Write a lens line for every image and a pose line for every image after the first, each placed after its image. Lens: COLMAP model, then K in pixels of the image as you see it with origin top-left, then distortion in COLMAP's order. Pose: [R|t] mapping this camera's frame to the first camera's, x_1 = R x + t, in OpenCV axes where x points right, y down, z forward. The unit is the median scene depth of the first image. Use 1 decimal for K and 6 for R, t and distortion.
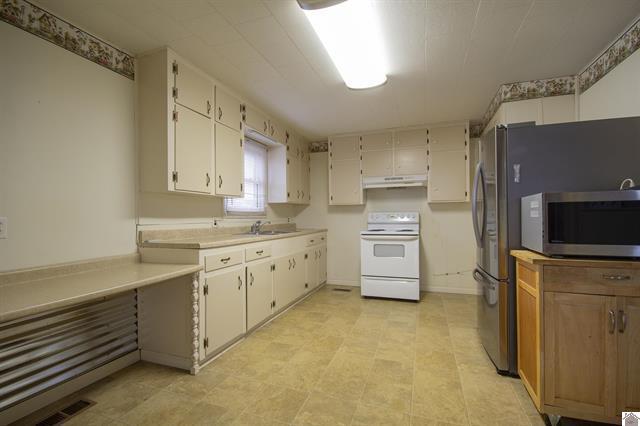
lens RADIAL K [[295.2, 0, 317.7], [0, 295.2, 214.8], [0, 0, 1]] dist [0.008819, -0.009771]
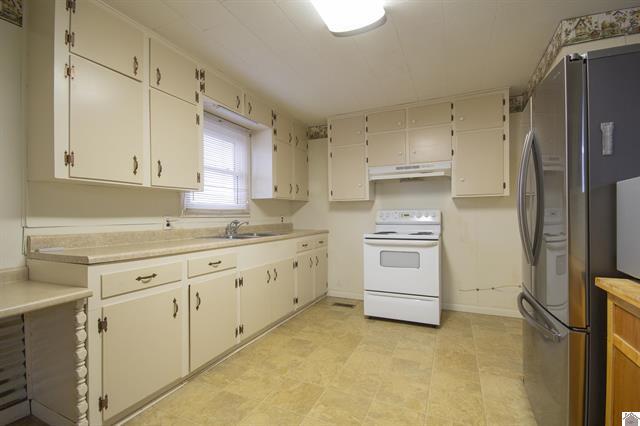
lens RADIAL K [[295.2, 0, 317.7], [0, 295.2, 214.8], [0, 0, 1]] dist [0.008819, -0.009771]
pose [[0.996204, 0.000401, -0.087045, 0.106944], [0.000070, 0.999985, 0.005411, -0.000107], [0.087046, -0.005396, 0.996190, 0.236130]]
